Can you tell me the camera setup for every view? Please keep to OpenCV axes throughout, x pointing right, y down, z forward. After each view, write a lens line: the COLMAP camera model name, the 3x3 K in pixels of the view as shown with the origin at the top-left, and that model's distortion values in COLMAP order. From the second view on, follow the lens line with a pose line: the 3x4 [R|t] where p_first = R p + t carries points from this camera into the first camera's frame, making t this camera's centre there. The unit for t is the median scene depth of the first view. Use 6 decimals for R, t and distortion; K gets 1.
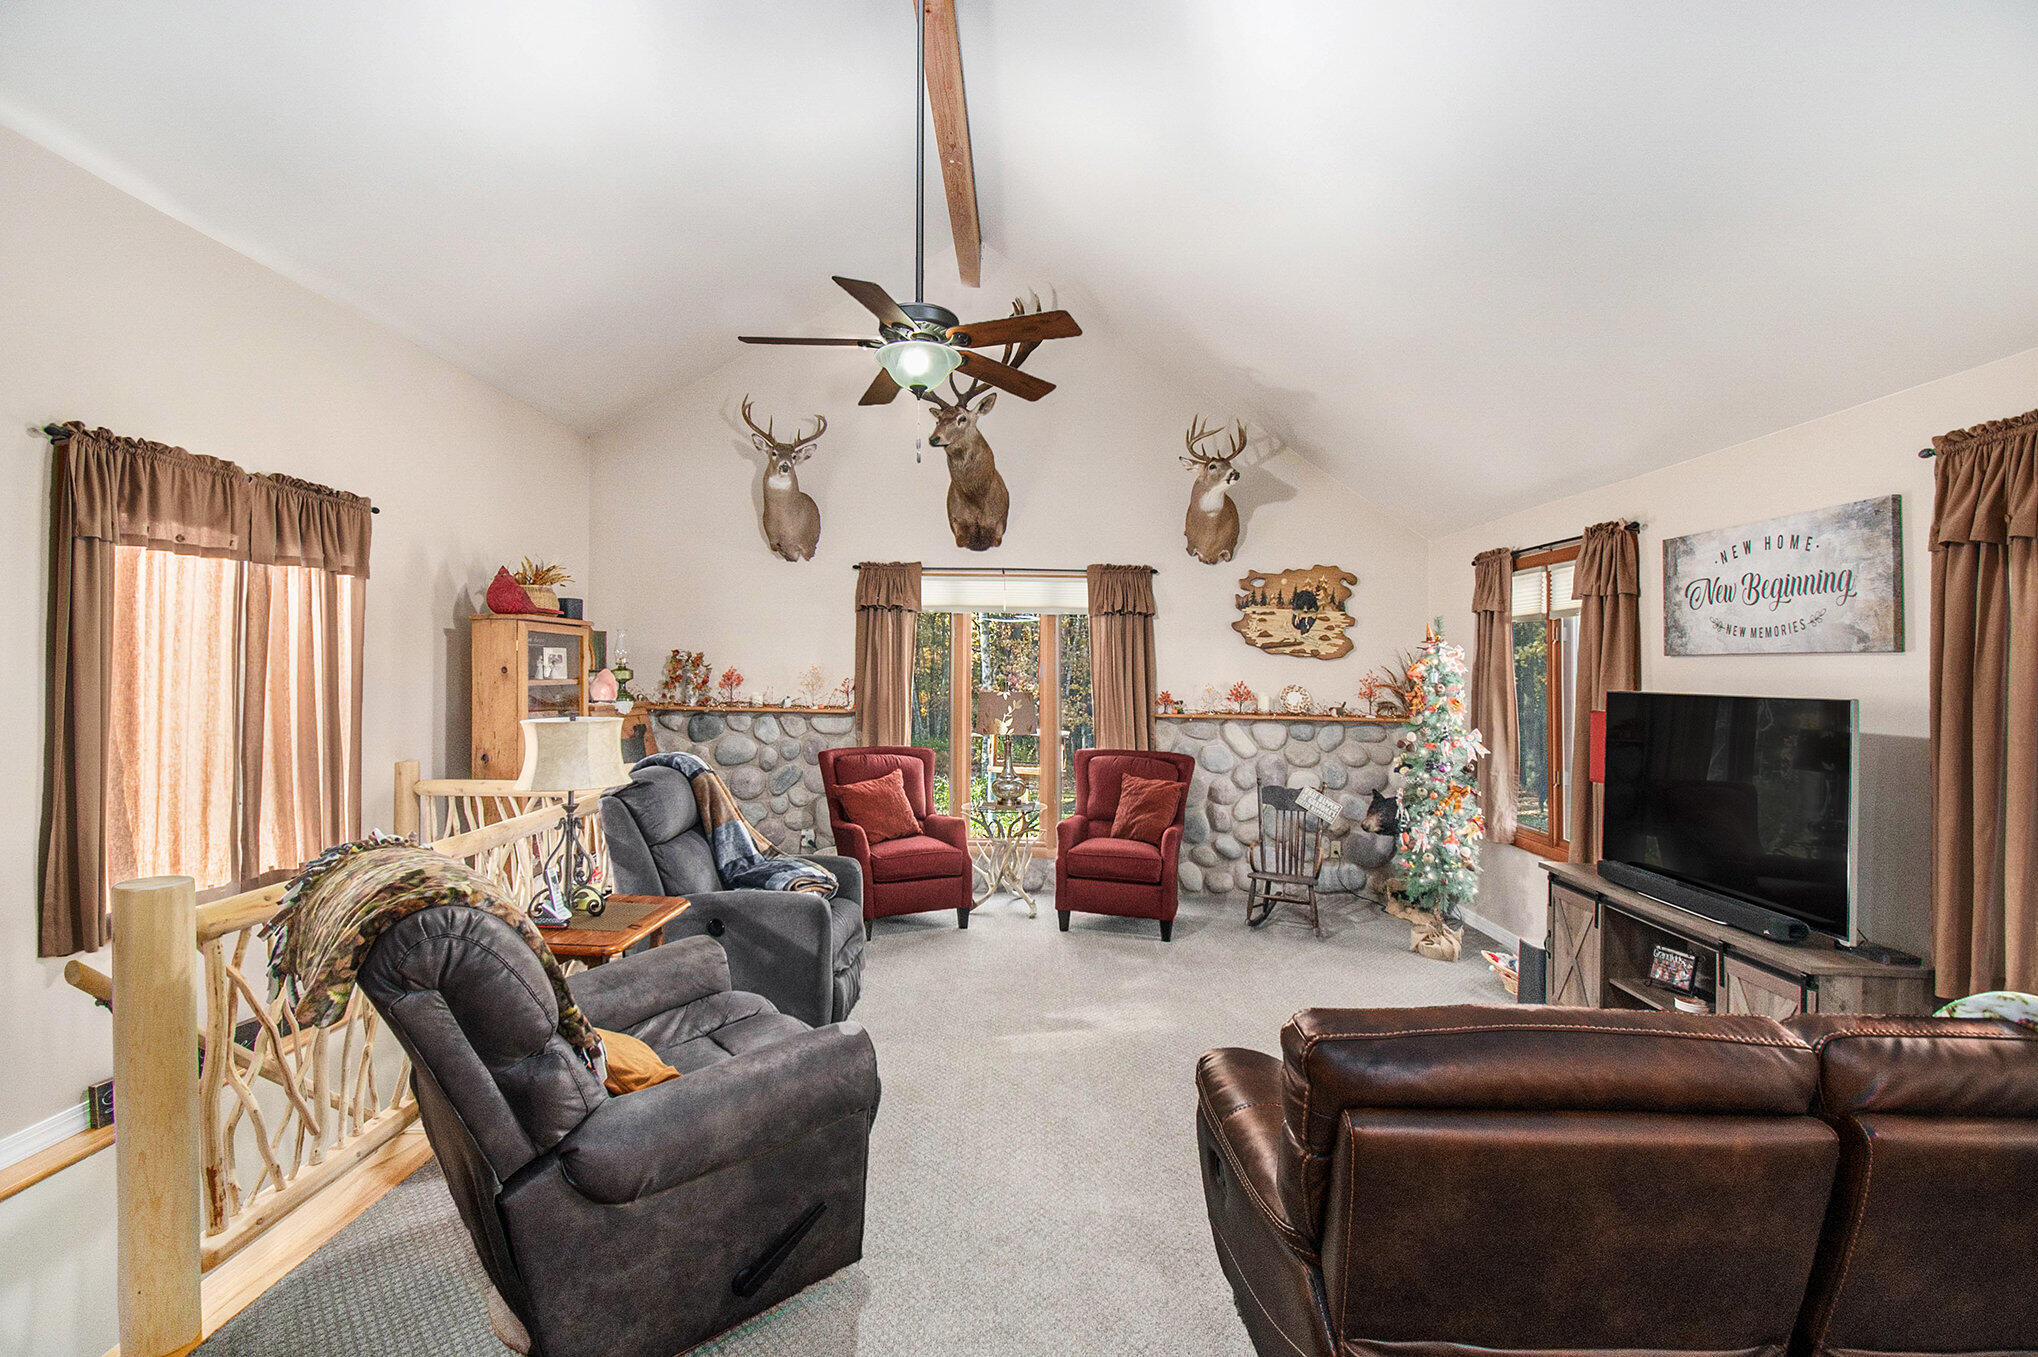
lens RADIAL K [[930.2, 0, 977.0], [0, 930.2, 673.7], [0, 0, 1]] dist [-0.005107, -0.003858]
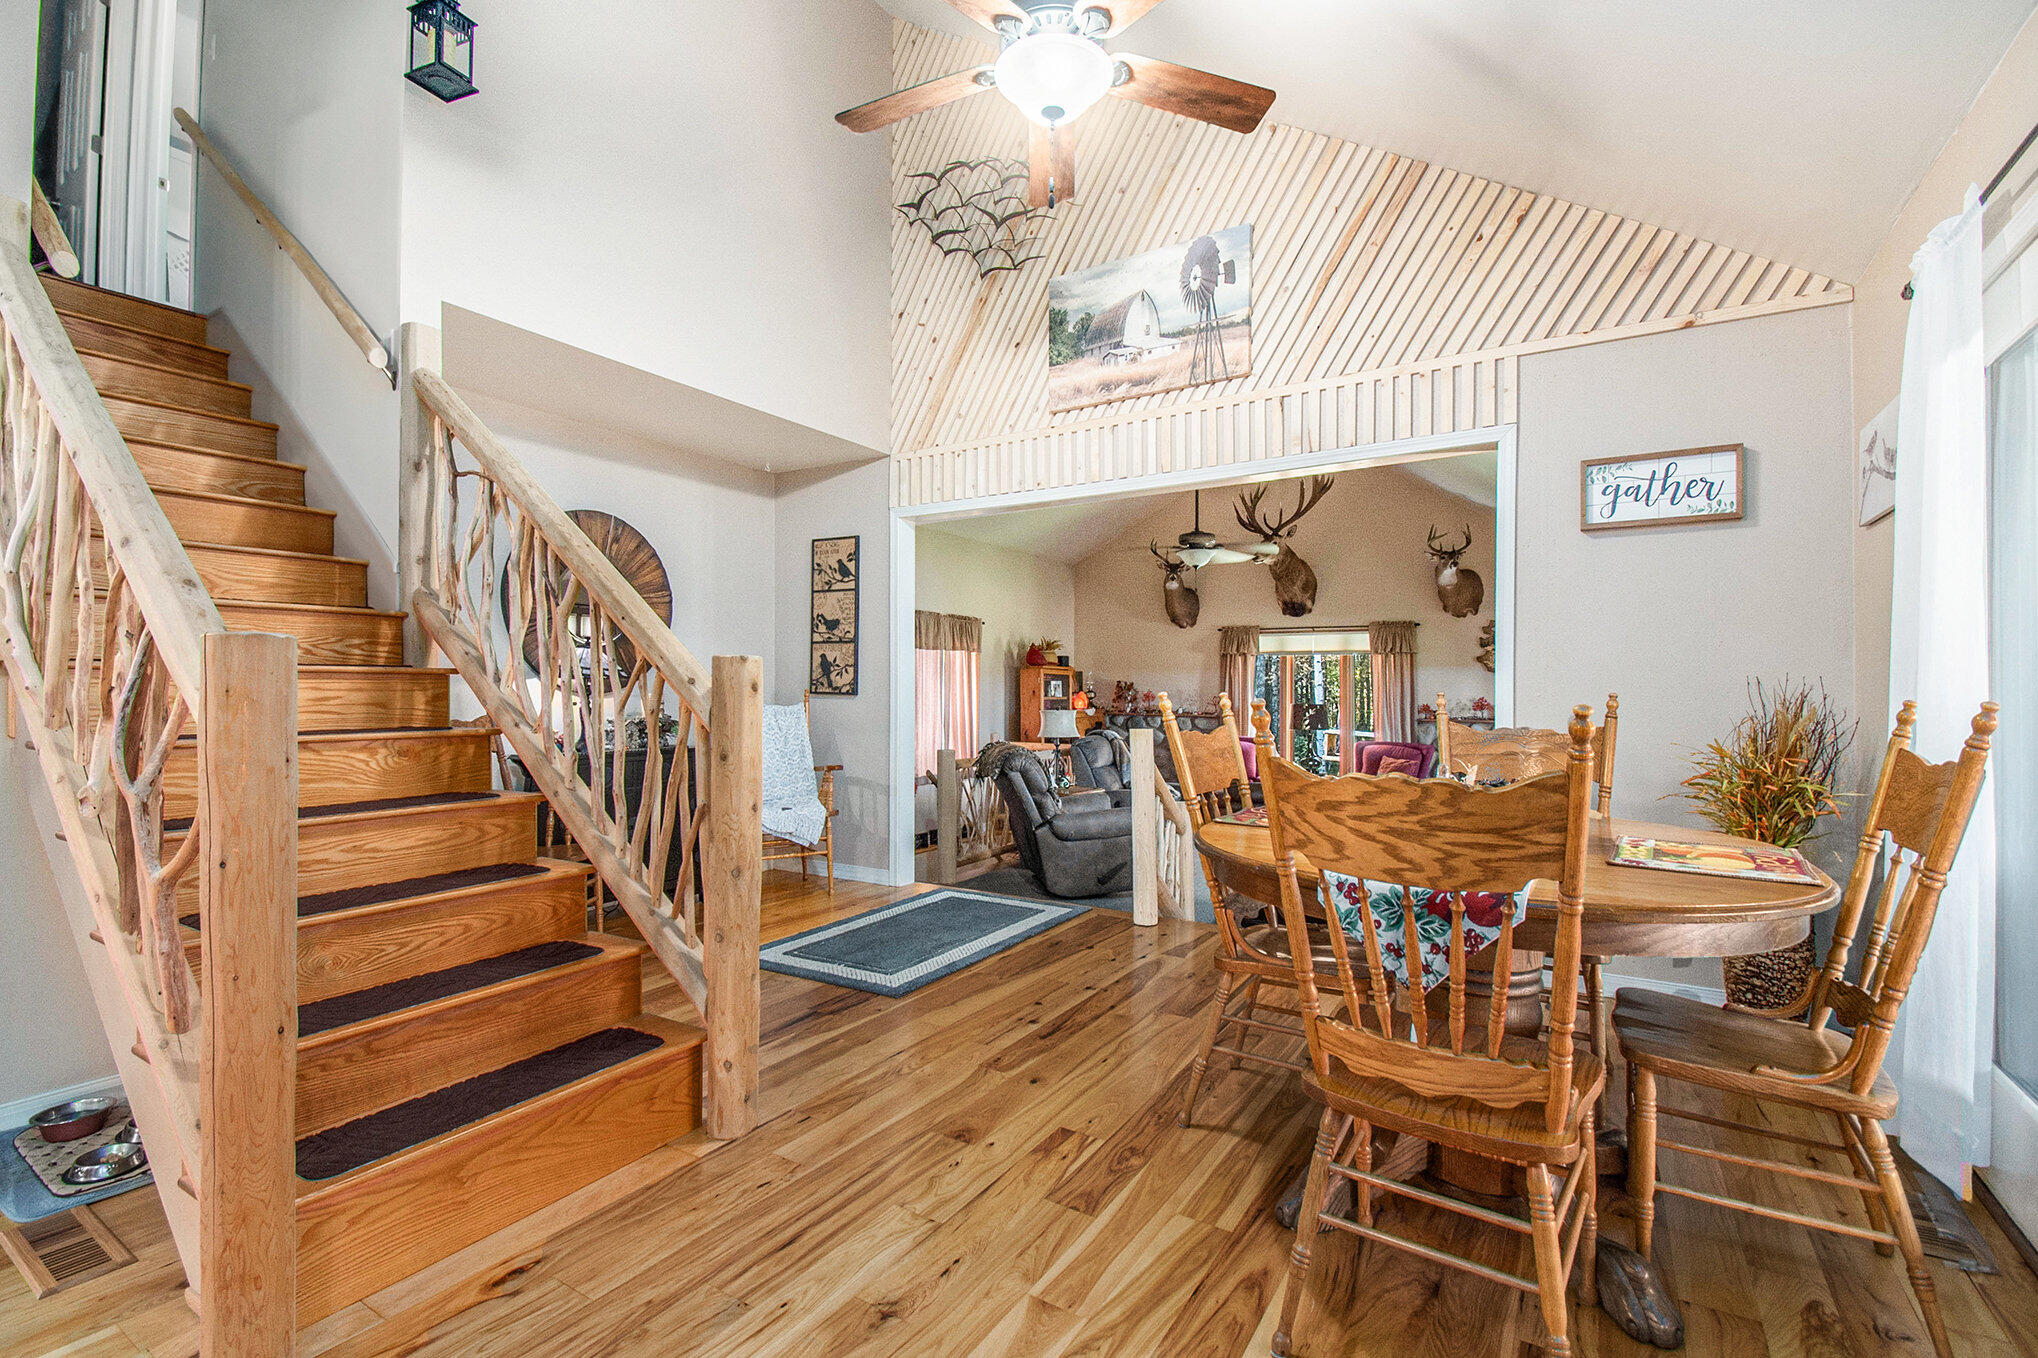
lens RADIAL K [[930.2, 0, 1014.1], [0, 930.2, 700.1], [0, 0, 1]] dist [-0.005107, -0.003858]
pose [[0.882397, -0.001803, -0.470502, 0.360682], [0.003634, 0.999989, 0.002983, 0.006500], [0.470491, -0.004342, 0.882394, -0.716979]]
